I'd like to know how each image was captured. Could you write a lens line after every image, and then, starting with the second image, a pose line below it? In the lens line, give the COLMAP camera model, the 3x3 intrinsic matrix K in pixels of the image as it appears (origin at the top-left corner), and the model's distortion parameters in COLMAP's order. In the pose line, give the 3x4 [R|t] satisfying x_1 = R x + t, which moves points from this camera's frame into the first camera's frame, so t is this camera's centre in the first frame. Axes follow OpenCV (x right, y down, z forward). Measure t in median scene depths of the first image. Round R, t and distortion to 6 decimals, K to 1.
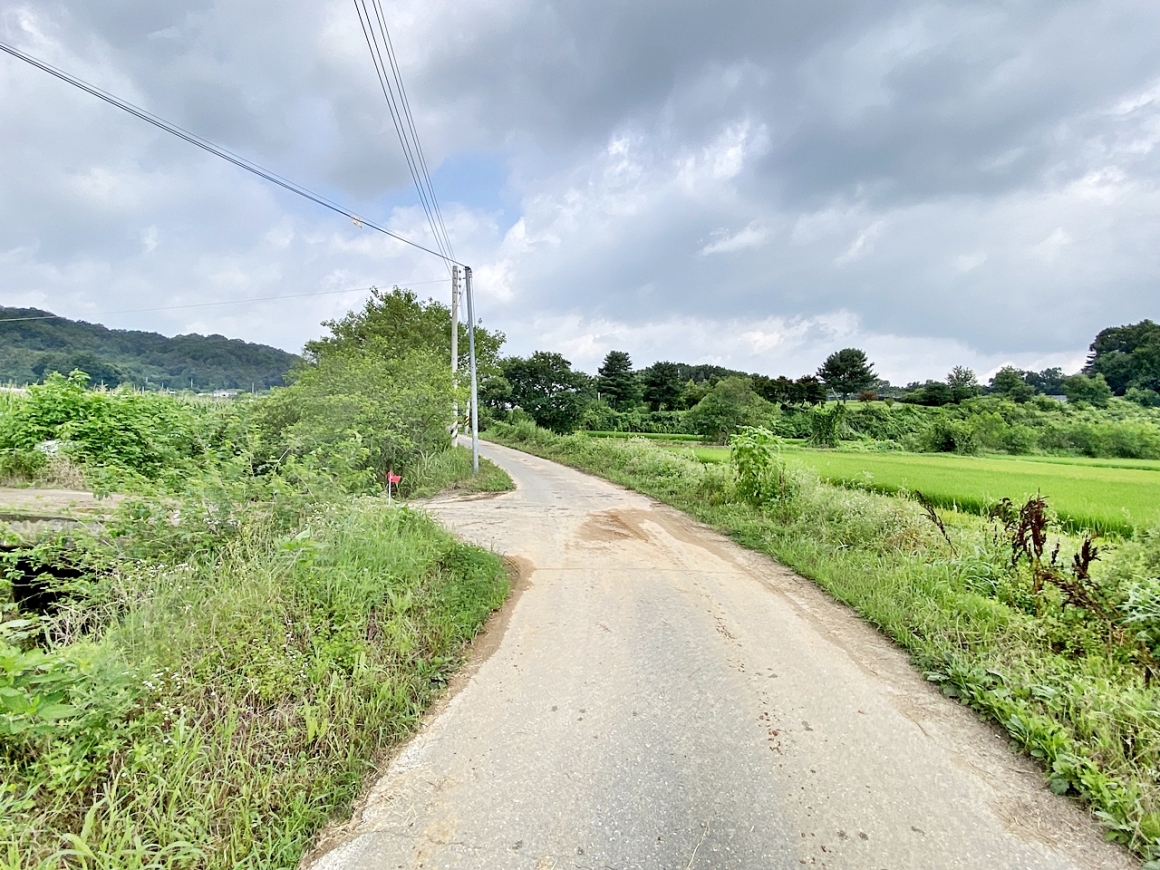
lens RADIAL K [[571.8, 0, 583.9], [0, 571.8, 430.8], [0, 0, 1]] dist [0.042599, -0.045358]
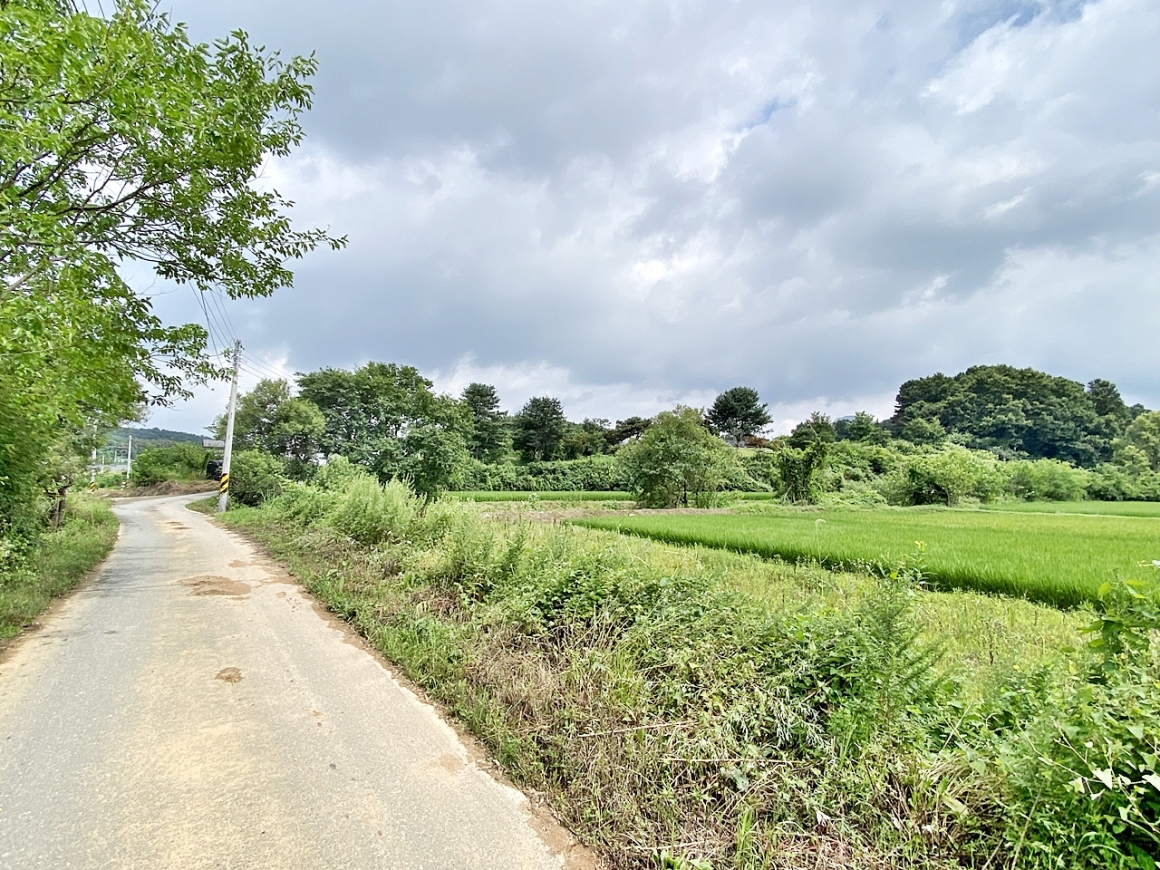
lens RADIAL K [[571.8, 0, 583.9], [0, 571.8, 430.8], [0, 0, 1]] dist [0.042599, -0.045358]
pose [[0.956964, -0.004000, 0.290180, -0.029460], [0.031255, 0.995509, -0.089354, -0.005088], [-0.288520, 0.094578, 0.952791, 0.244611]]
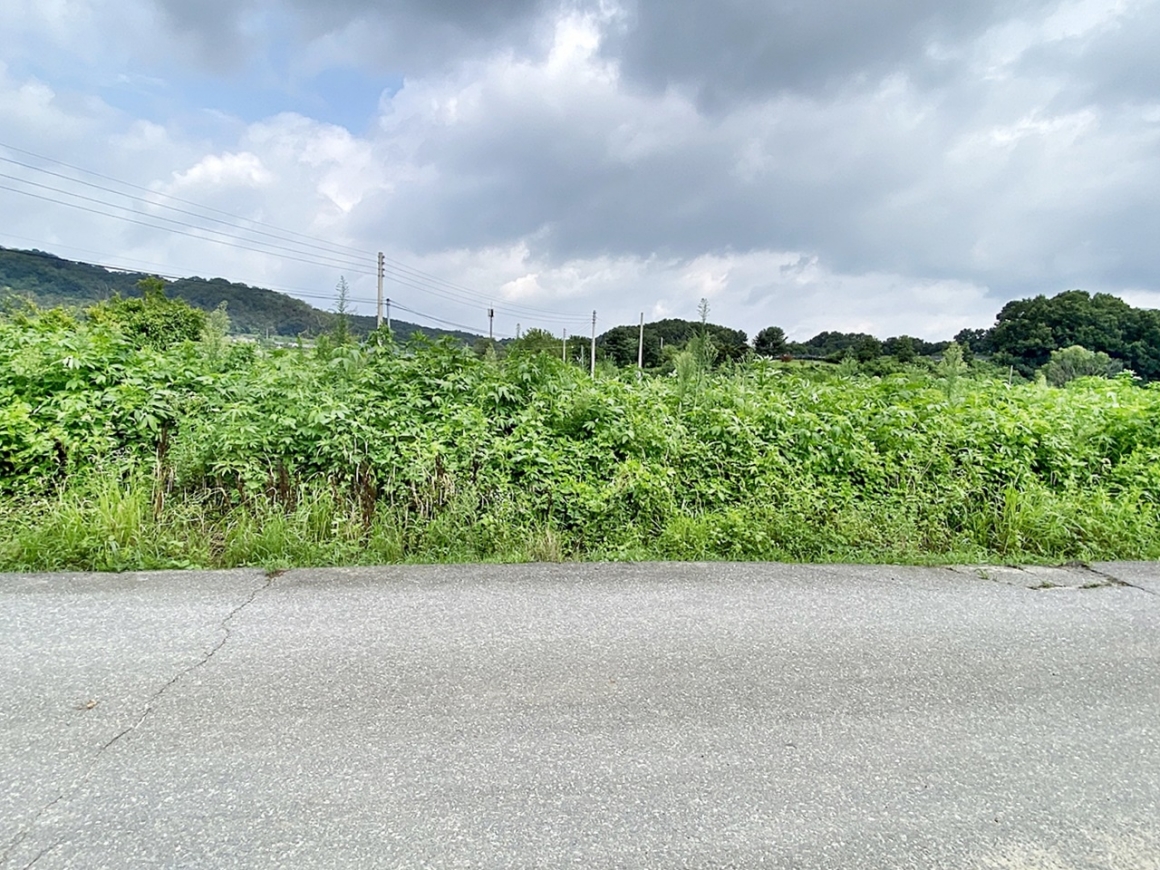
lens RADIAL K [[571.8, 0, 583.9], [0, 571.8, 430.8], [0, 0, 1]] dist [0.042599, -0.045358]
pose [[0.999944, 0.010619, 0.000051, -0.029604], [-0.010580, 0.995847, 0.090423, -0.002914], [0.000910, -0.090419, 0.995903, -0.546783]]
